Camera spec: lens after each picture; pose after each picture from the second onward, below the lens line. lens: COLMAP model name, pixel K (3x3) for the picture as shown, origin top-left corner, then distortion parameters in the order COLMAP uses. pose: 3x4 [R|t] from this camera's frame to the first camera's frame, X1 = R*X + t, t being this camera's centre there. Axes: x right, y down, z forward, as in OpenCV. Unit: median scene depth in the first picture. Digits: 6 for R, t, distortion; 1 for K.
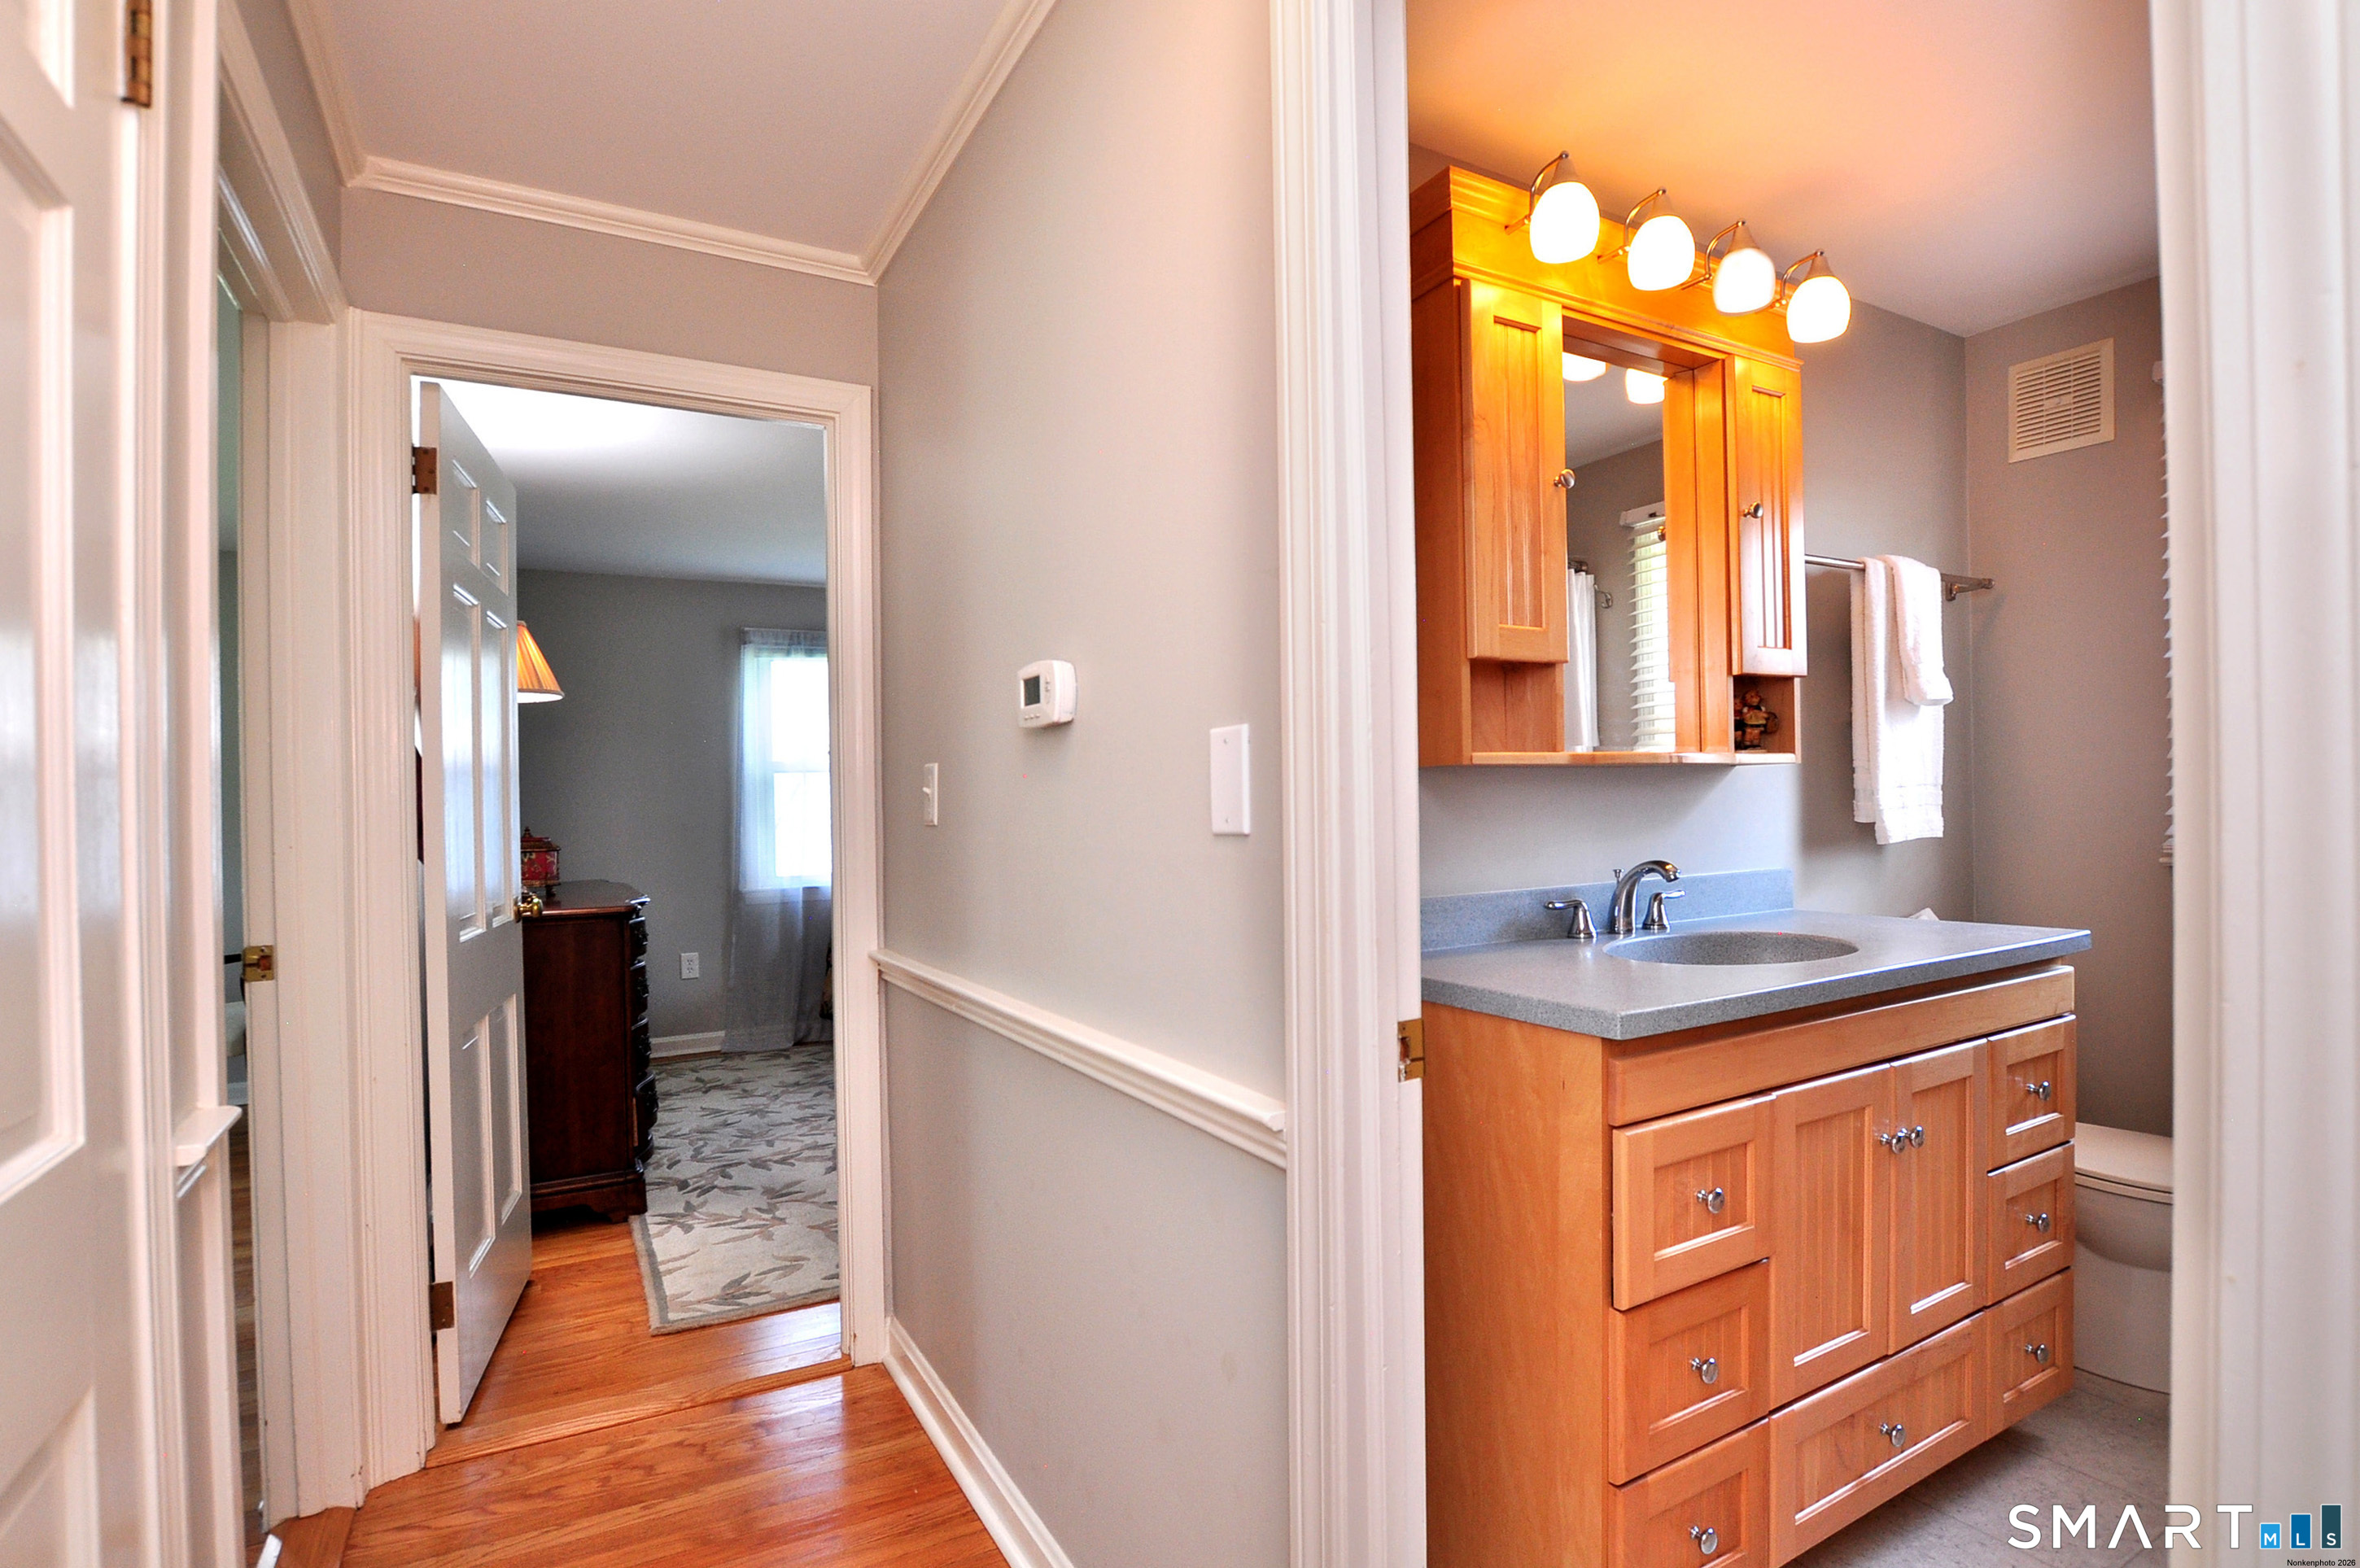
lens RADIAL K [[1170.6, 0, 1121.3], [0, 1170.6, 828.7], [0, 0, 1]] dist [-0.031900, 0.000894]
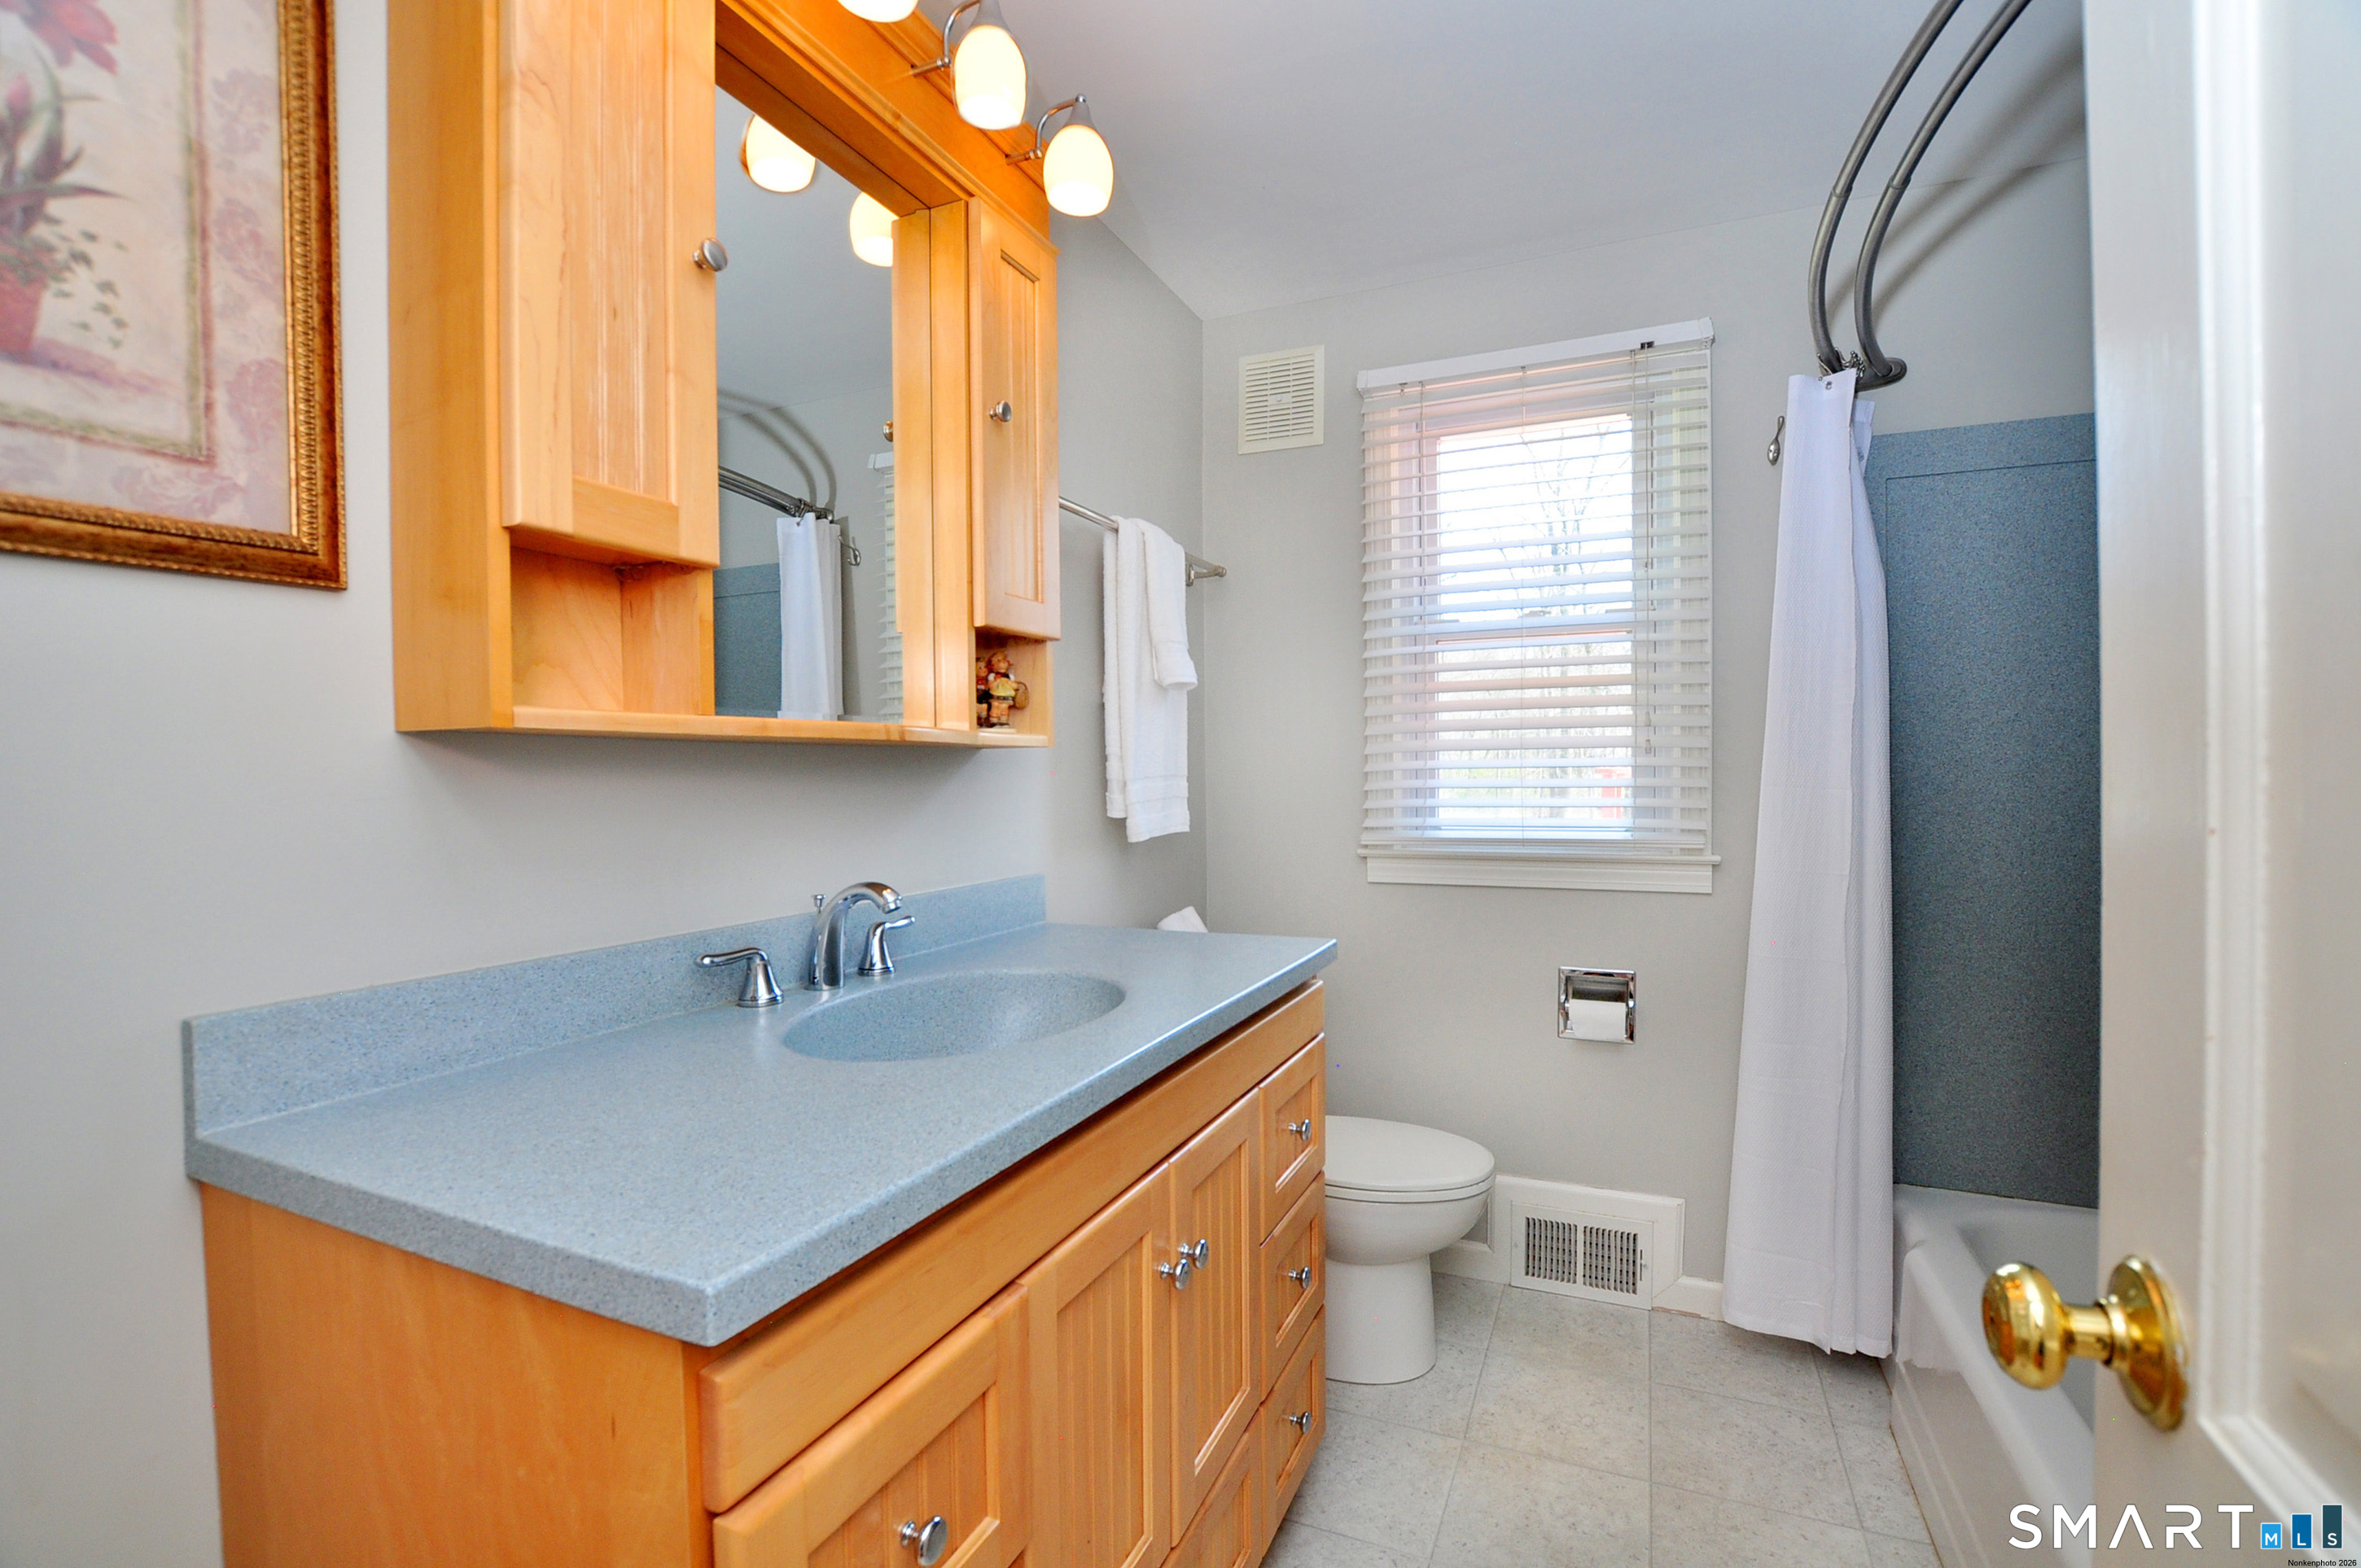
lens RADIAL K [[1056.7, 0, 1189.8], [0, 1056.7, 790.5], [0, 0, 1]] dist [-0.013311, 0.000240]
pose [[0.786108, 0.004911, 0.618069, 0.215438], [0.004844, 0.999889, -0.014106, -0.016326], [-0.618070, 0.014083, 0.785997, 0.379737]]
